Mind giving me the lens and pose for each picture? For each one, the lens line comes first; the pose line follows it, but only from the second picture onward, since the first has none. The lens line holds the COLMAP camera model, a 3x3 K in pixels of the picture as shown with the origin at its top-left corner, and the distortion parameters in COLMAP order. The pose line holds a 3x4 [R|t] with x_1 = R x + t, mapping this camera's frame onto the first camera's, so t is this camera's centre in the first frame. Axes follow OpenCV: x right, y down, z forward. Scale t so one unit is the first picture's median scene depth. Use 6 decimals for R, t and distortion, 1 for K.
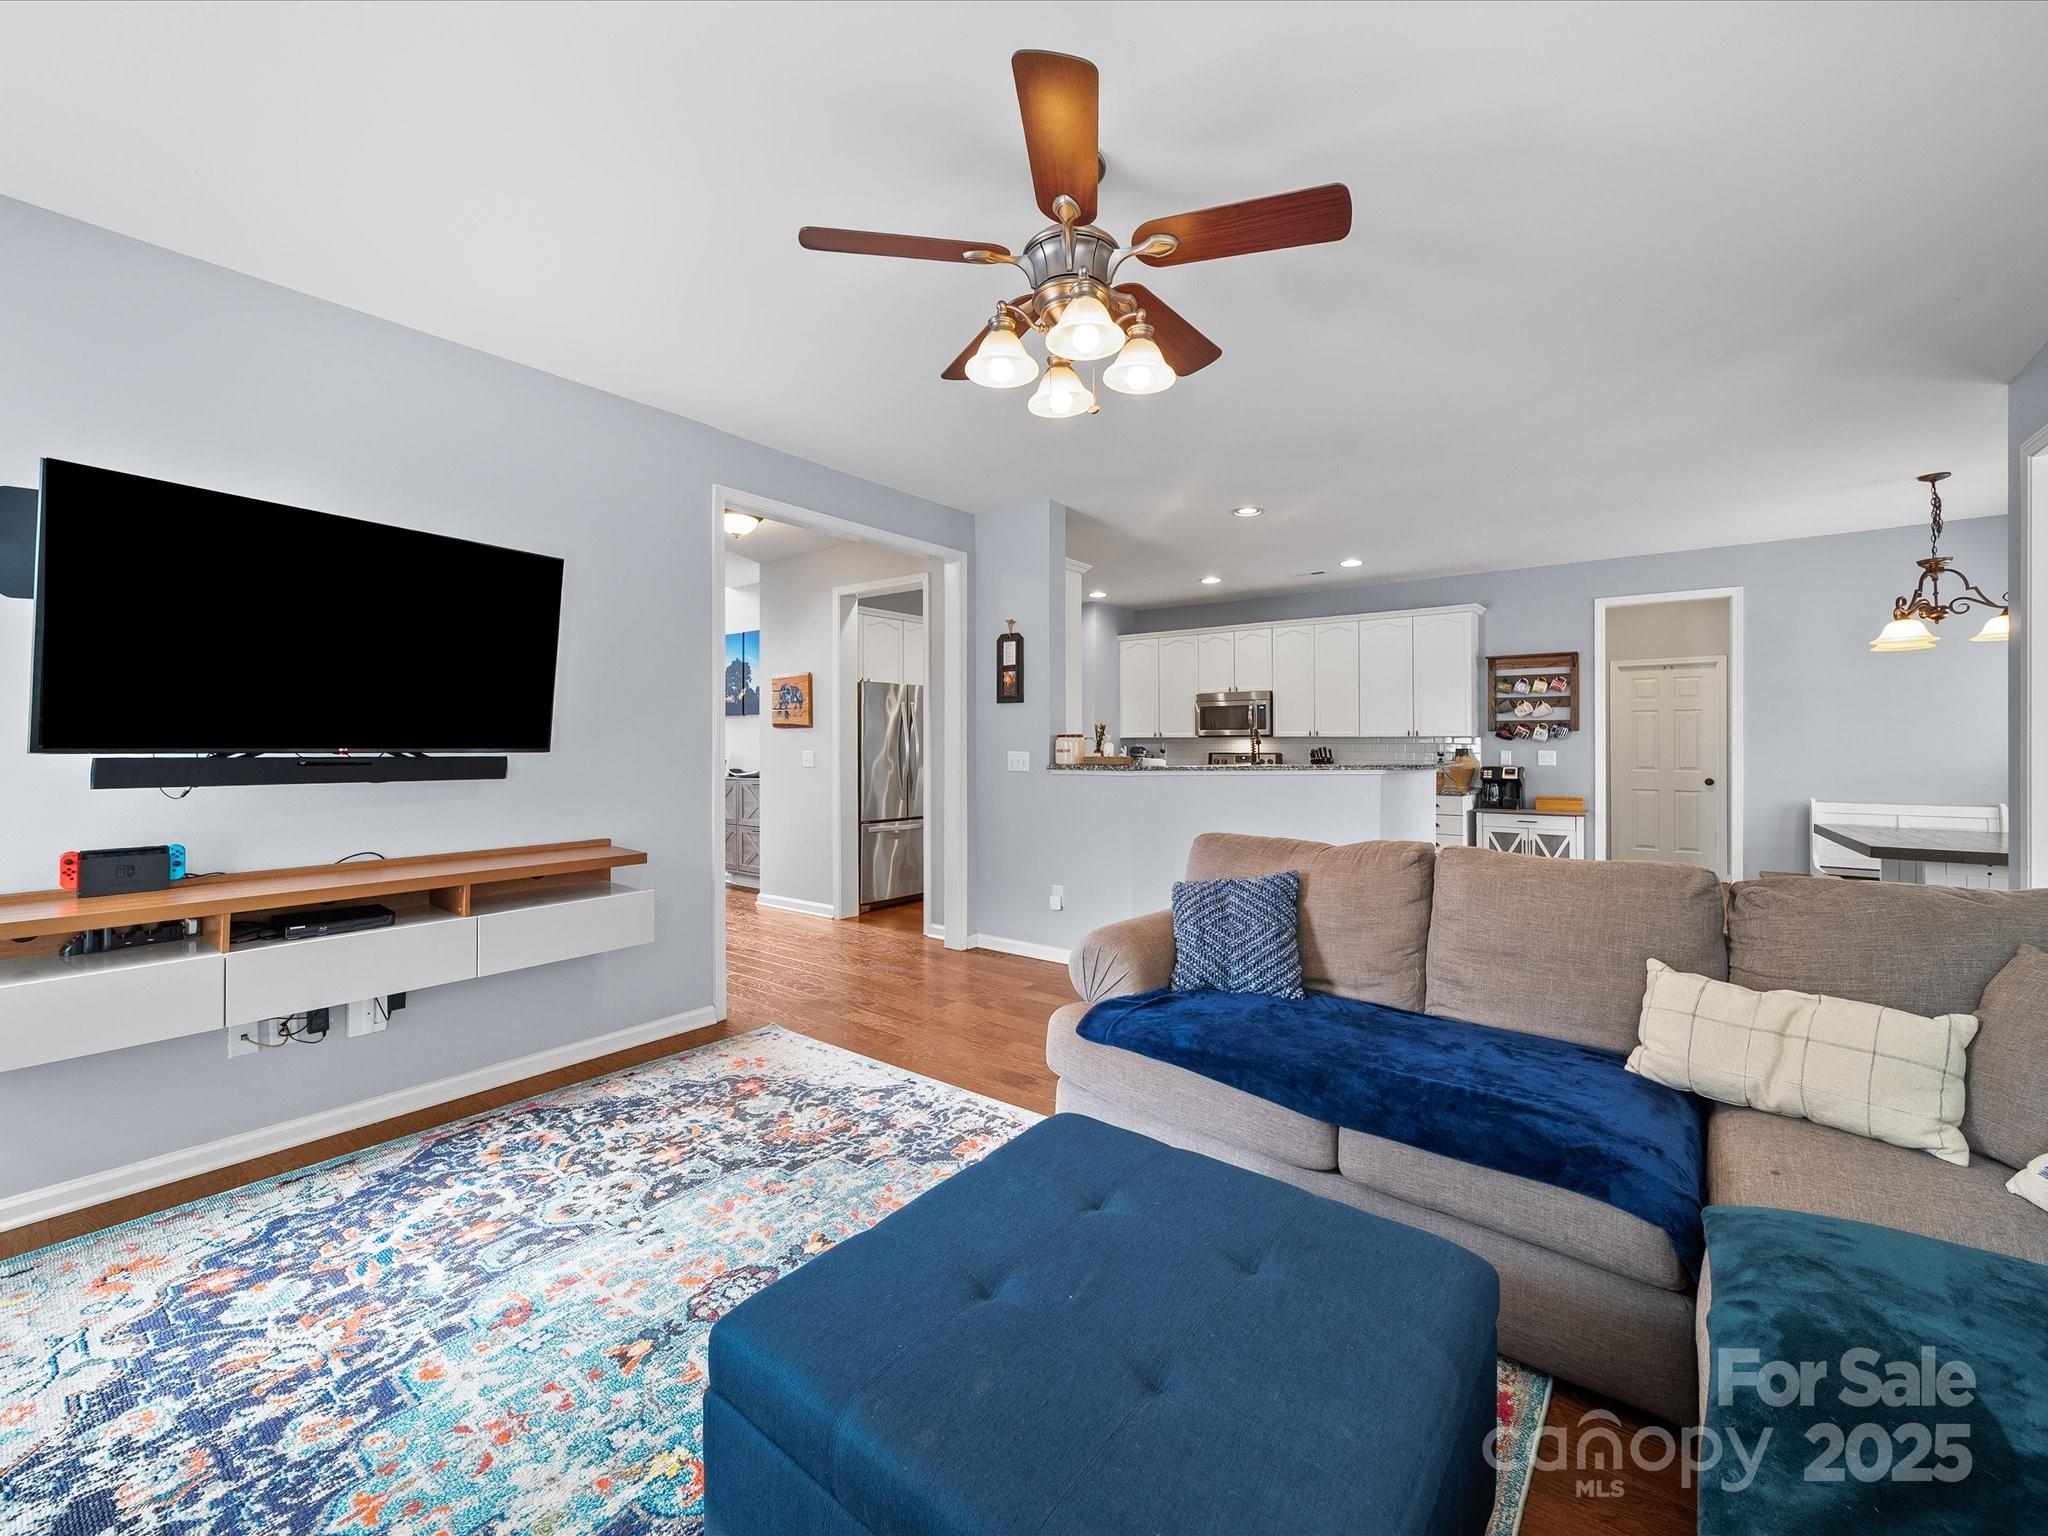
lens RADIAL K [[809.2, 0, 1023.7], [0, 809.2, 739.0], [0, 0, 1]] dist [0.000628, -0.000551]
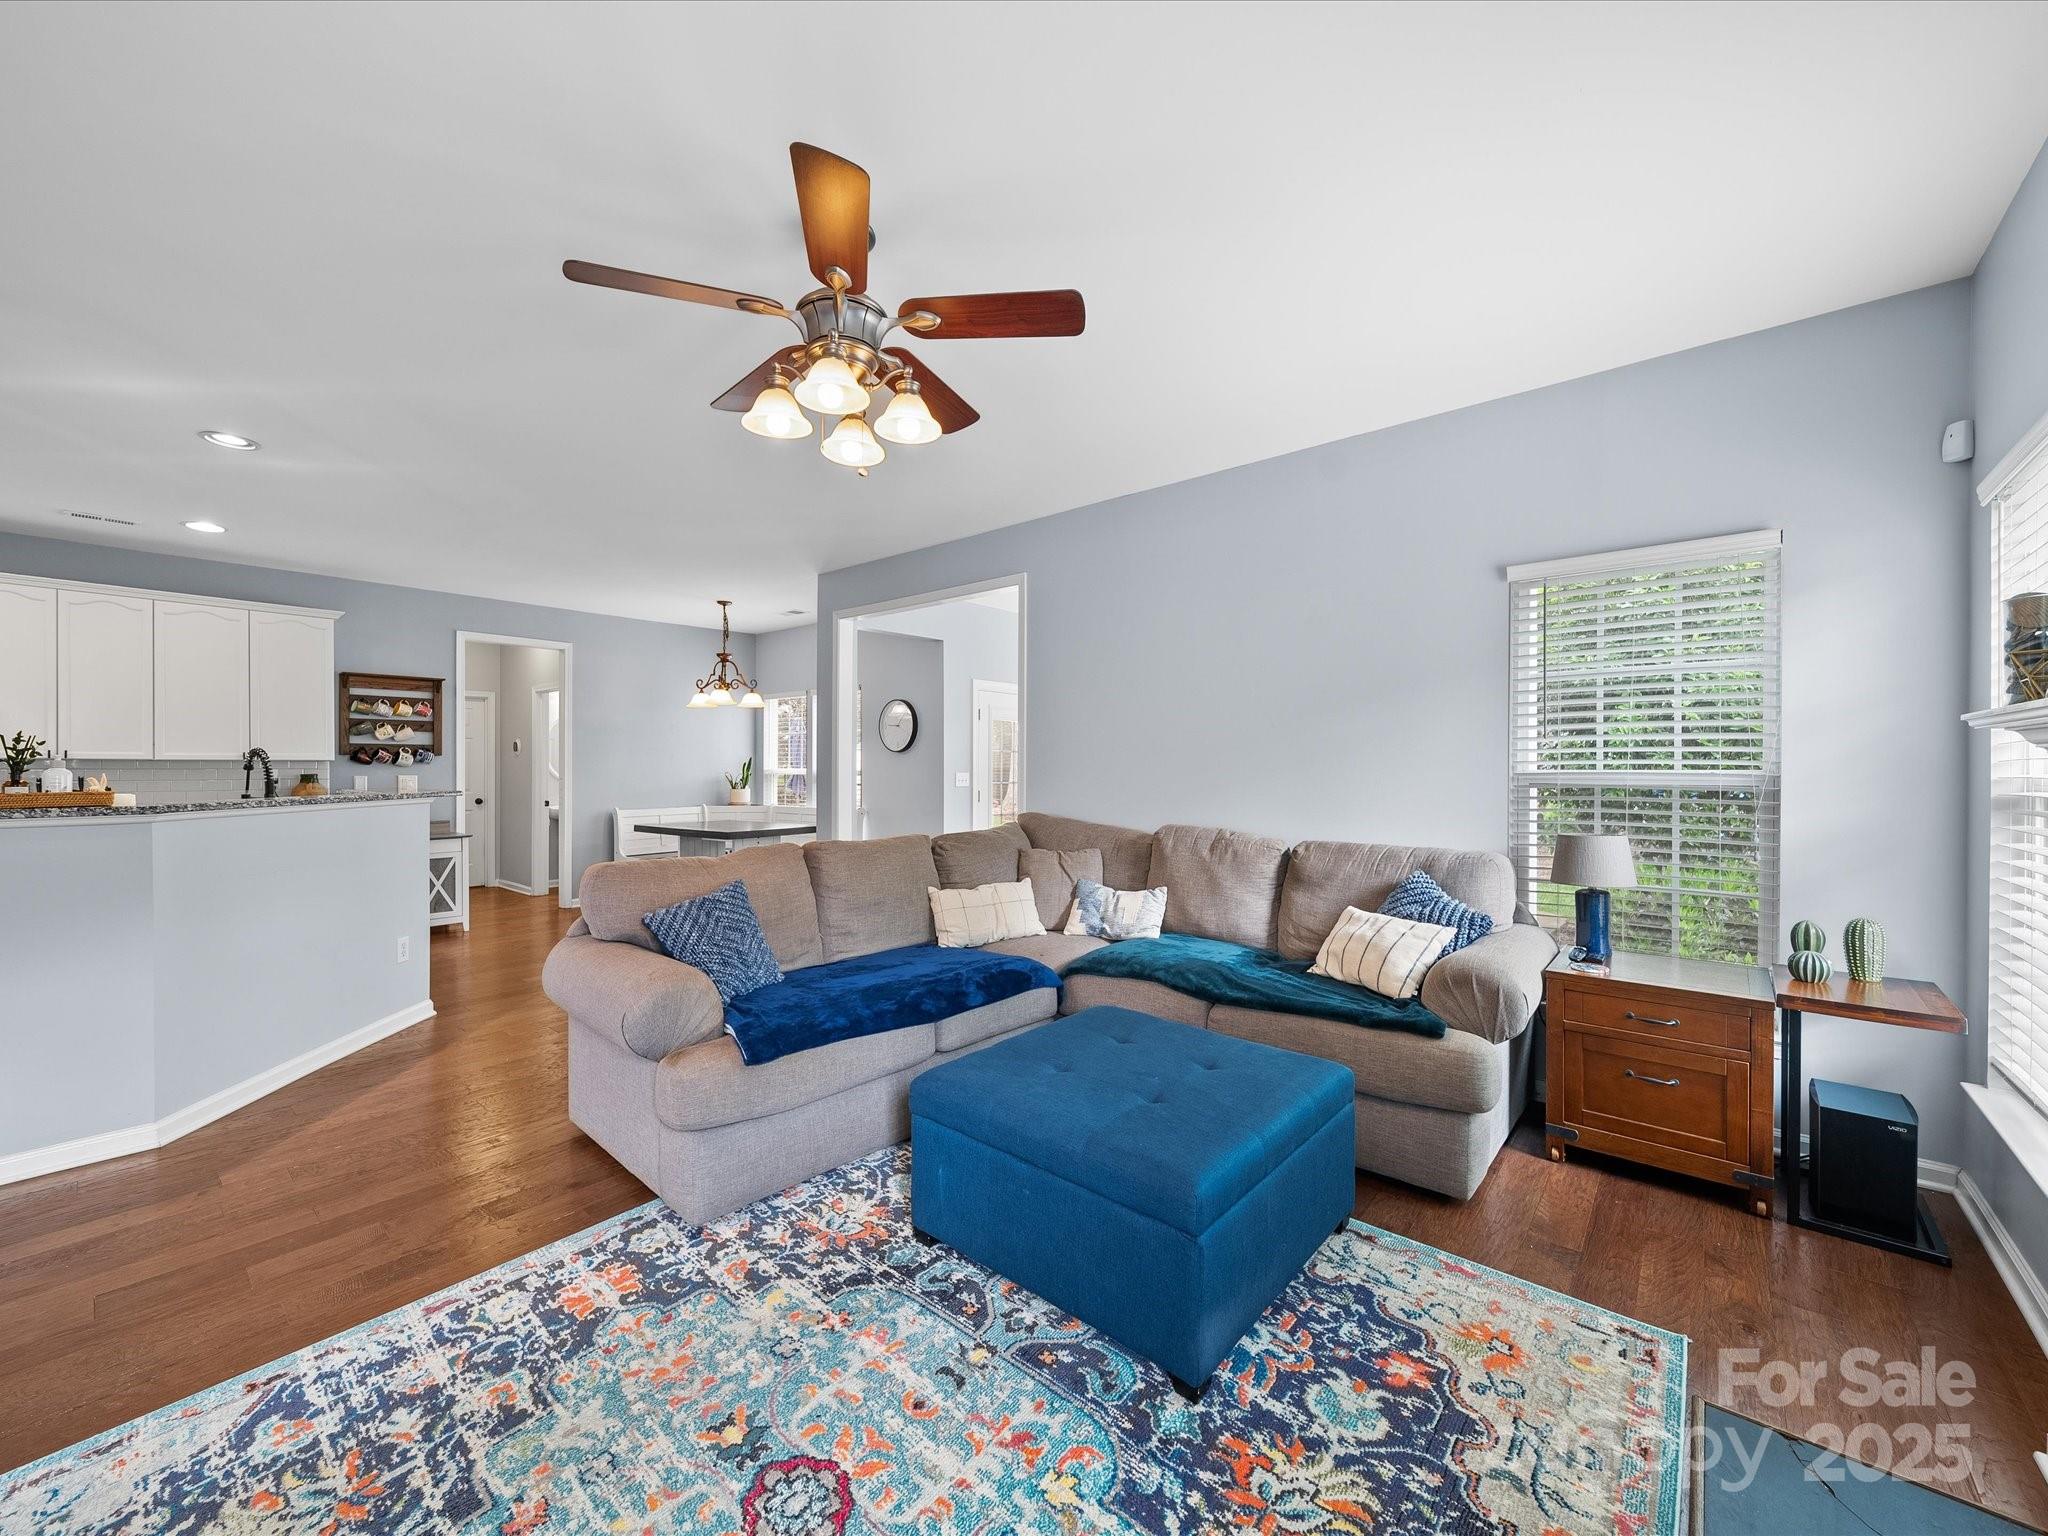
lens RADIAL K [[809.2, 0, 1019.0], [0, 809.2, 769.8], [0, 0, 1]] dist [0.000628, -0.000551]
pose [[0.058069, -0.004326, 0.998303, -0.387613], [-0.003335, 0.999984, 0.004527, 0.000919], [-0.998307, -0.003592, 0.058054, 0.268632]]
